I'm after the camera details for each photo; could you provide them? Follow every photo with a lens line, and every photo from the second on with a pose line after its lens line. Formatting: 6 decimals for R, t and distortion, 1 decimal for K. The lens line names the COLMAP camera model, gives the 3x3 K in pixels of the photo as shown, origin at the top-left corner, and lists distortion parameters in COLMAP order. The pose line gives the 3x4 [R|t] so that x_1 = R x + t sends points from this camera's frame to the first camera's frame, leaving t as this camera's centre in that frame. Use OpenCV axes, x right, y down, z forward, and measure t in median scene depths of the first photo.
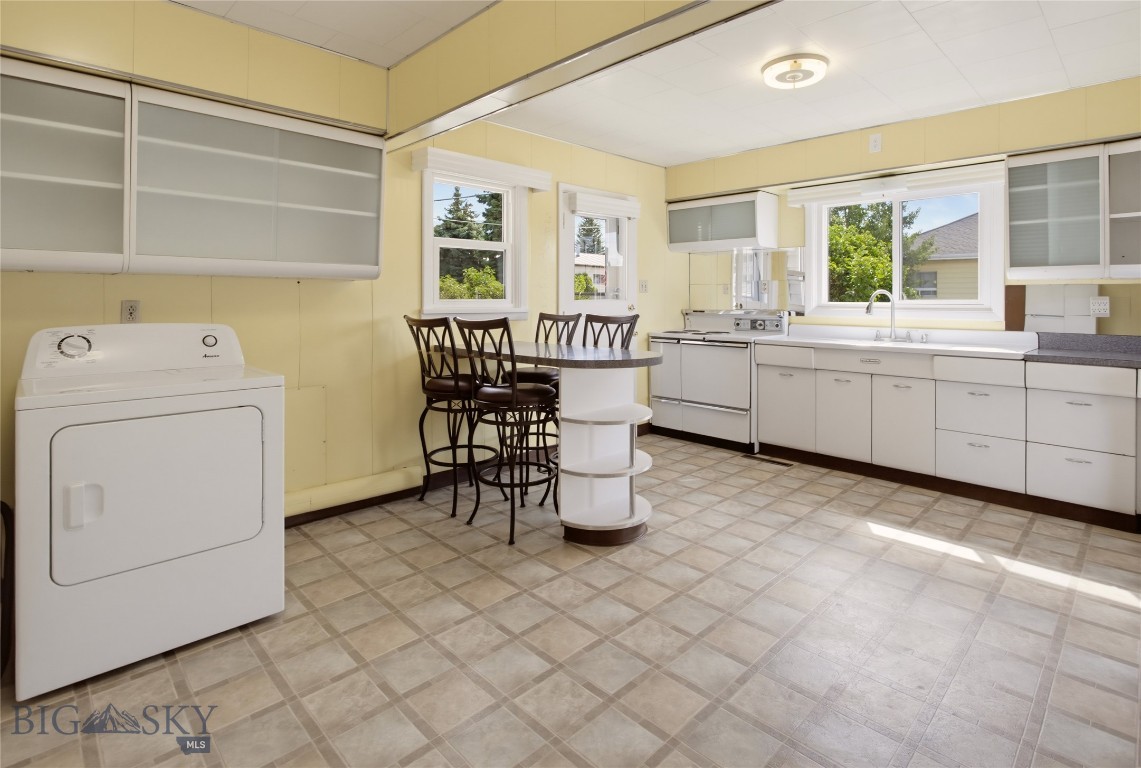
lens RADIAL K [[568.6, 0, 578.0], [0, 568.6, 297.1], [0, 0, 1]] dist [-0.017926, 0.009110]
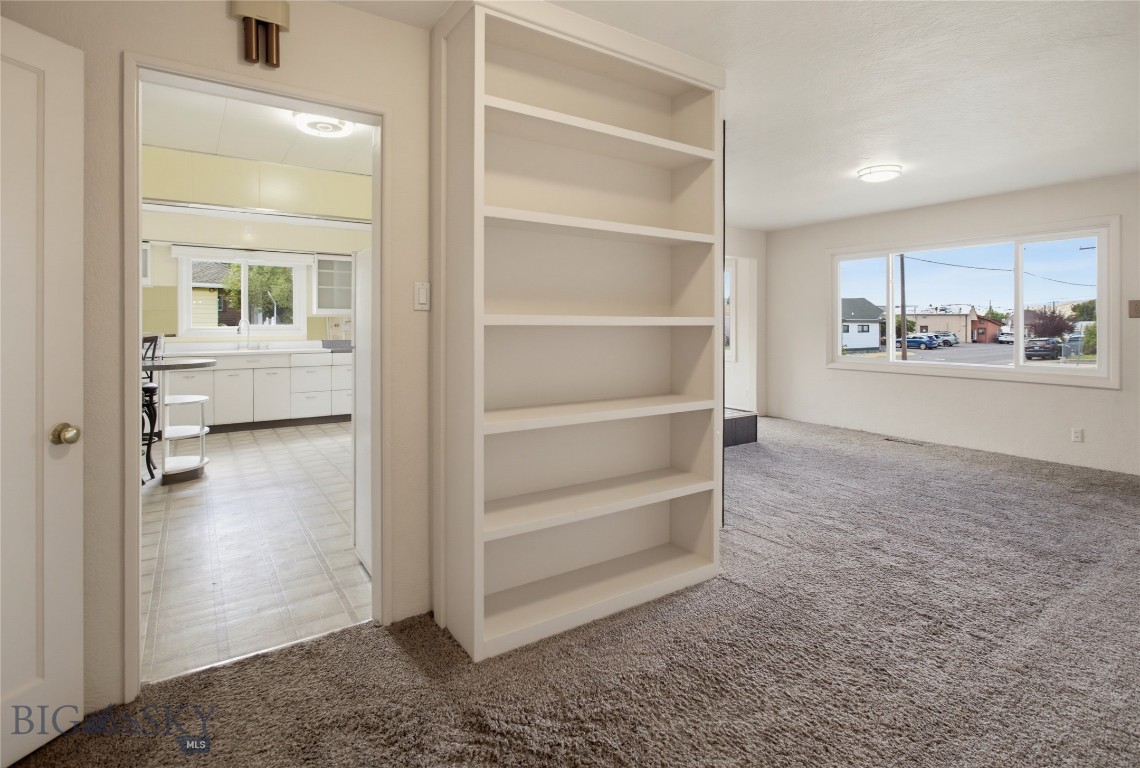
lens RADIAL K [[570.0, 0, 588.9], [0, 570.0, 322.4], [0, 0, 1]] dist [0.000010, 0.000577]
pose [[0.168003, -0.001993, 0.985785, -1.067160], [-0.001092, 0.999997, 0.002208, -0.007668], [-0.985786, -0.001448, 0.168000, -0.300234]]
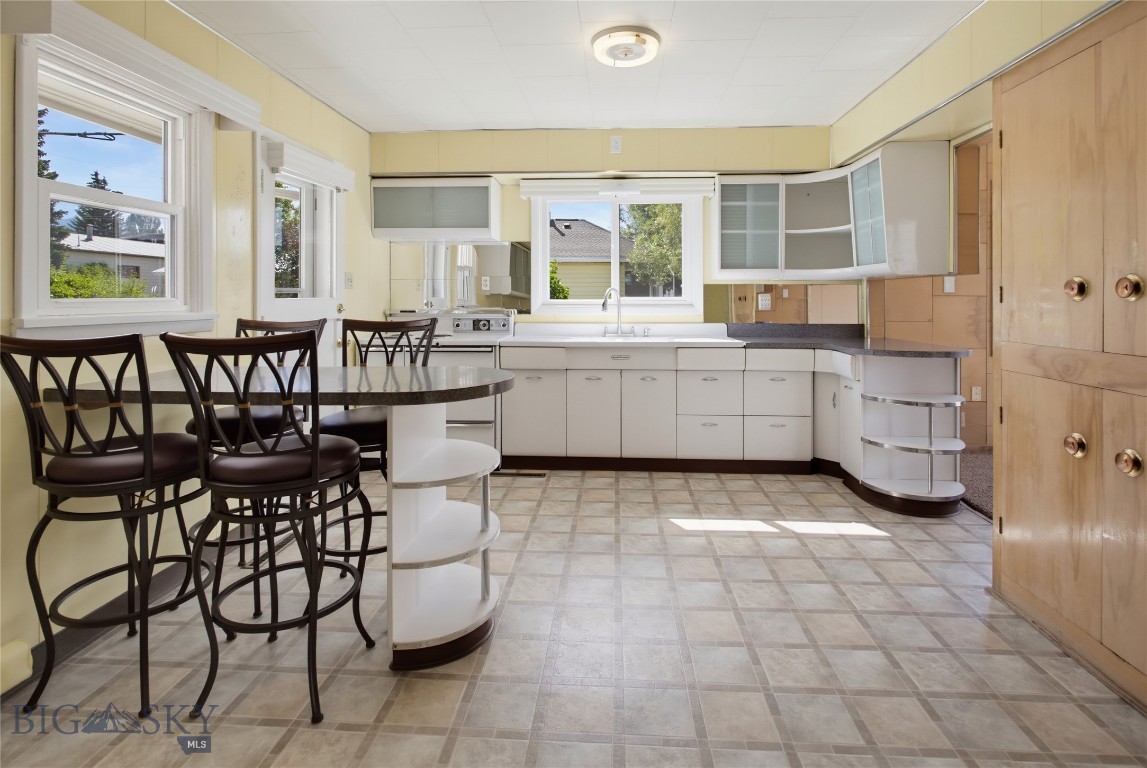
lens RADIAL K [[571.6, 0, 581.1], [0, 571.6, 296.7], [0, 0, 1]] dist [-0.017926, 0.009110]
pose [[0.744996, -0.002482, 0.667064, -0.237120], [0.000029, 0.999993, 0.003689, 0.000114], [-0.667069, -0.002729, 0.744991, 0.299417]]
